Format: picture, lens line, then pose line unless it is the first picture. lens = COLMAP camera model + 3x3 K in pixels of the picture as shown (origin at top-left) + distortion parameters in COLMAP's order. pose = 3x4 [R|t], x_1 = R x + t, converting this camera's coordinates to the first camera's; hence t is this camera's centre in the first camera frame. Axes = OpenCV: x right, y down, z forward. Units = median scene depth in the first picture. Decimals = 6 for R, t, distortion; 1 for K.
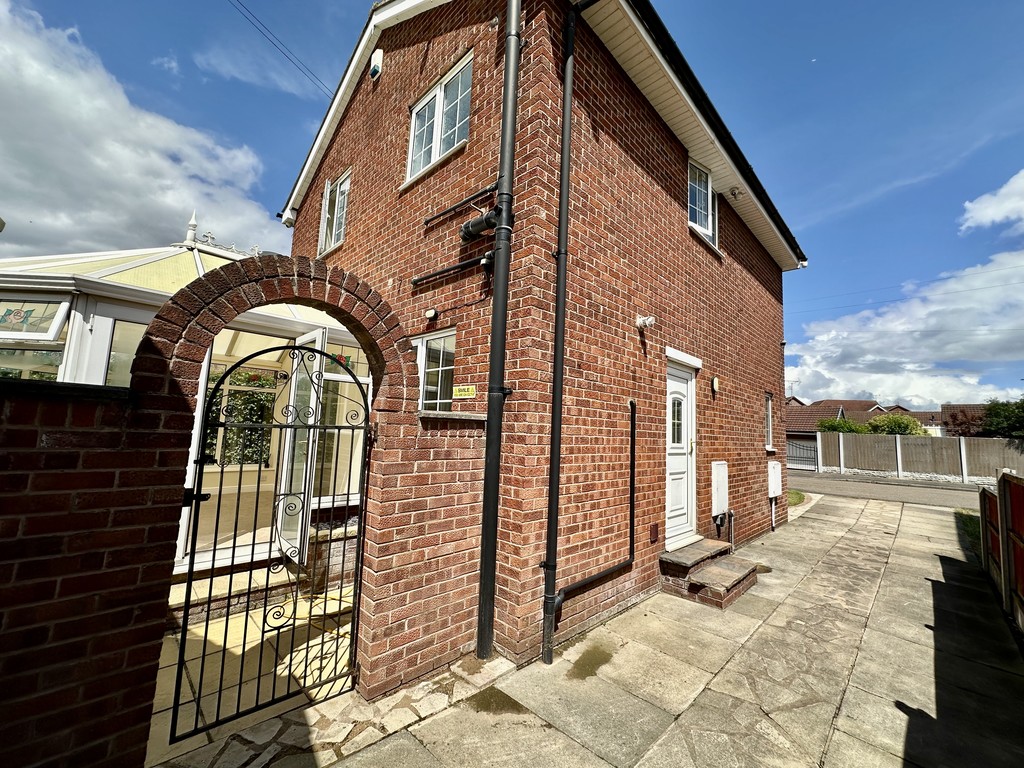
lens RADIAL K [[408.4, 0, 512.1], [0, 408.4, 380.5], [0, 0, 1]] dist [-0.001696, 0.001525]
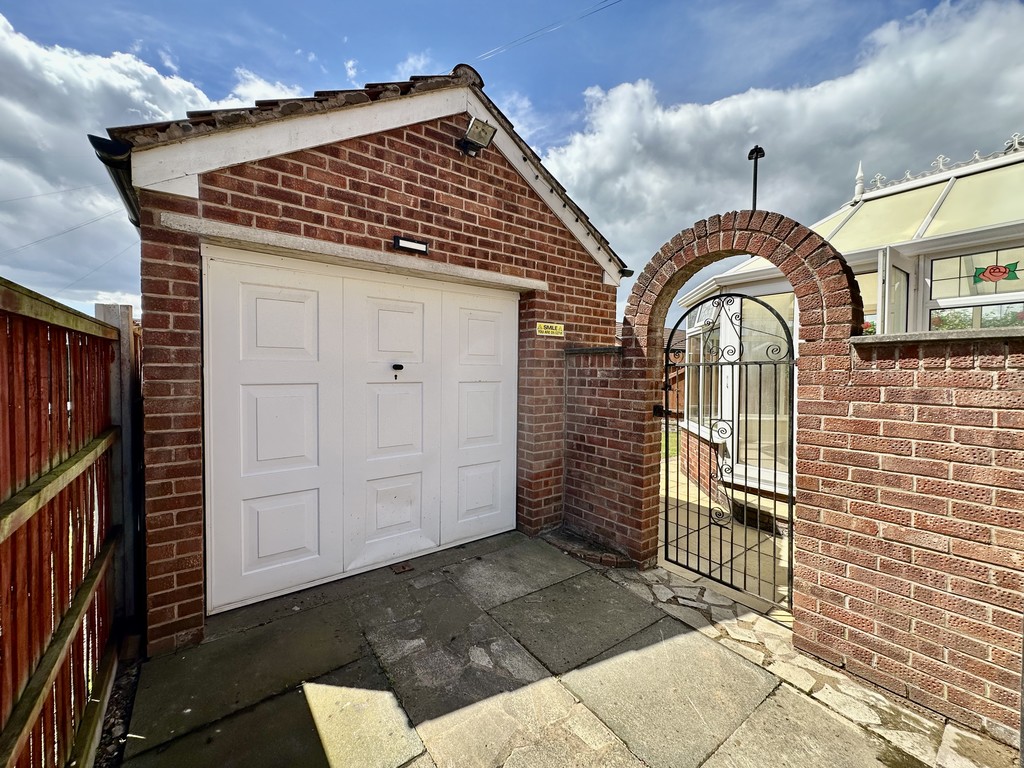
lens RADIAL K [[408.4, 0, 512.8], [0, 408.4, 381.4], [0, 0, 1]] dist [-0.001696, 0.001525]
pose [[-0.140567, -0.021894, -0.989829, 0.657953], [0.096484, 0.994694, -0.035704, 0.135122], [0.985359, -0.100521, -0.137708, 0.520272]]
